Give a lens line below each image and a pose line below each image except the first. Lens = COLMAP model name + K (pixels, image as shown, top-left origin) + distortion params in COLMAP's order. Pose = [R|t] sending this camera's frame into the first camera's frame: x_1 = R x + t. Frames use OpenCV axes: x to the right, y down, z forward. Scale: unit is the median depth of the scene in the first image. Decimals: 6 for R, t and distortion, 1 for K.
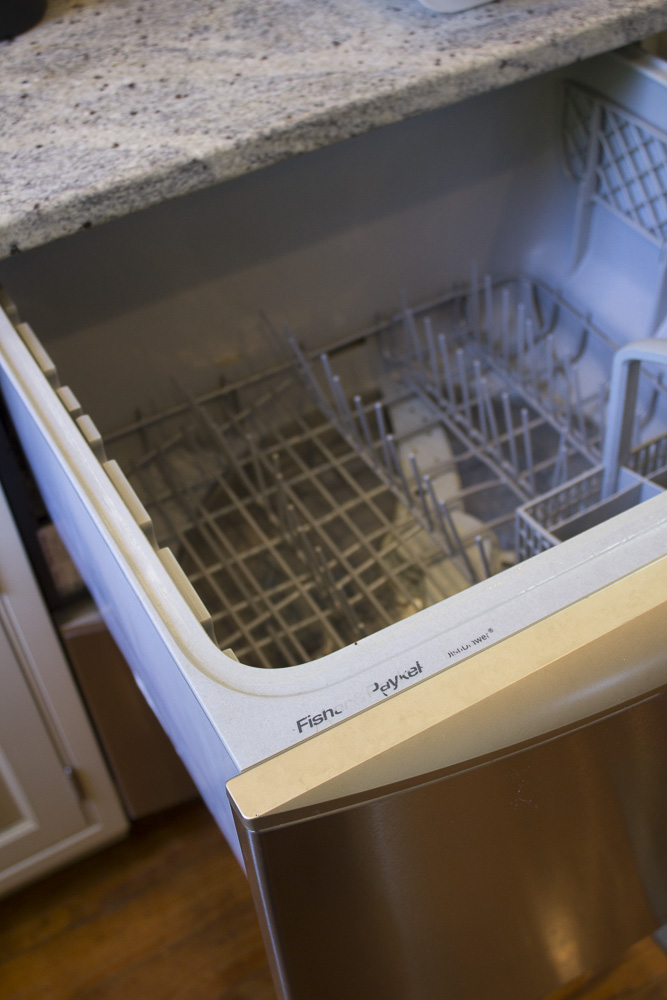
lens RADIAL K [[1197.5, 0, 333.5], [0, 1197.5, 500.0], [0, 0, 1]] dist [-0.091503, 0.047000]
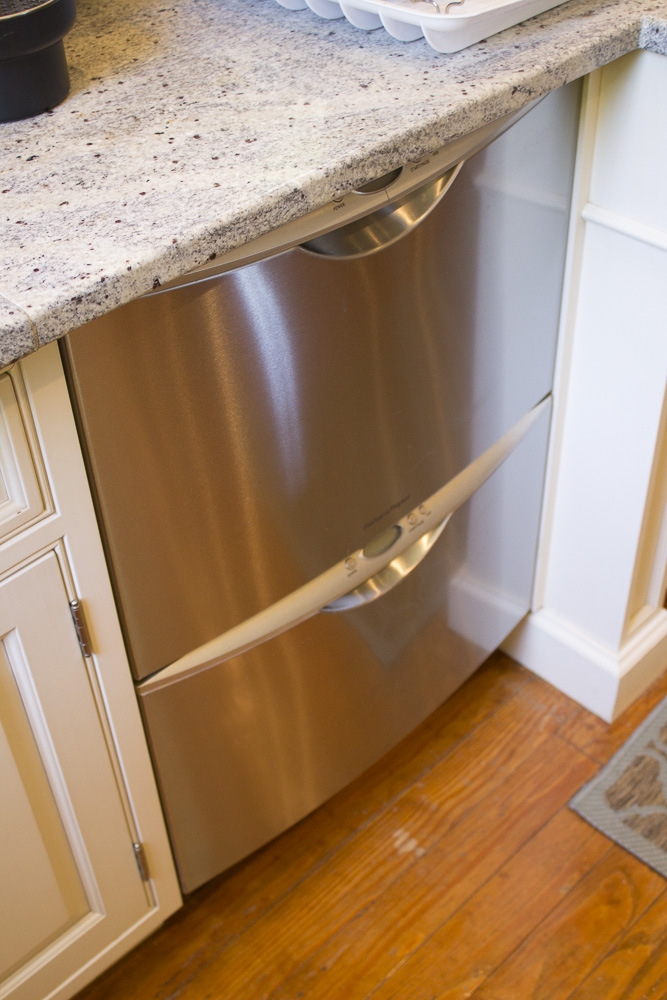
lens RADIAL K [[1246.2, 0, 333.5], [0, 1246.2, 500.0], [0, 0, 1]] dist [-0.093476, 0.016095]
pose [[0.966232, -0.153536, 0.206935, -0.343378], [0.173350, 0.981509, -0.081181, 0.086308], [-0.190644, 0.114312, 0.974981, -0.076472]]
